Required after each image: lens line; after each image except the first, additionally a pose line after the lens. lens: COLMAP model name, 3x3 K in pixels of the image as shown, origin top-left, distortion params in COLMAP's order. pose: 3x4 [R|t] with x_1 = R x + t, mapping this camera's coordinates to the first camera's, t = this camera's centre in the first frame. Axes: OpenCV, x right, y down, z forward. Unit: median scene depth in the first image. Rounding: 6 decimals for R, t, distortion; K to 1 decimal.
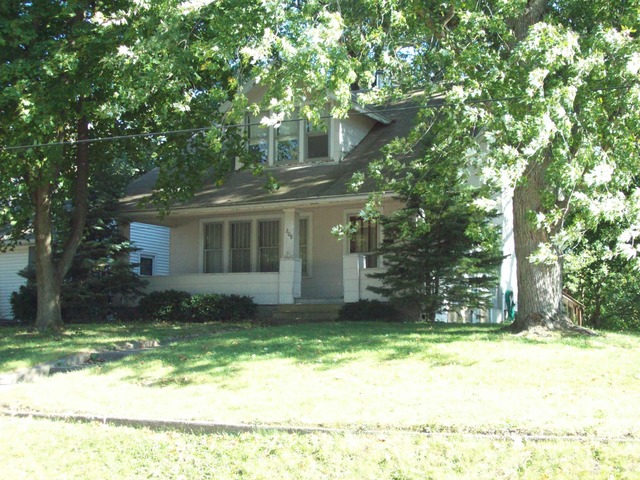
lens RADIAL K [[1048.0, 0, 320.0], [0, 1048.0, 240.0], [0, 0, 1]] dist [0.006662, 0.010845]
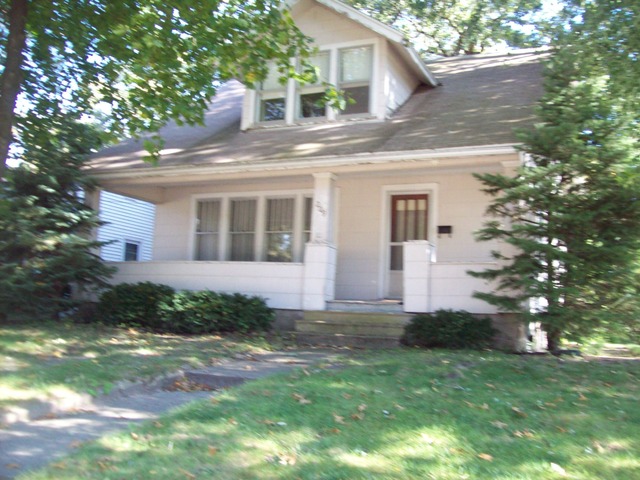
lens RADIAL K [[673.8, 0, 320.0], [0, 673.8, 240.0], [0, 0, 1]] dist [-0.082699, 0.001074]
pose [[0.996099, 0.045348, 0.075698, -0.060054], [-0.044374, 0.998910, -0.014508, 0.020397], [-0.076274, 0.011092, 0.997025, 0.526906]]
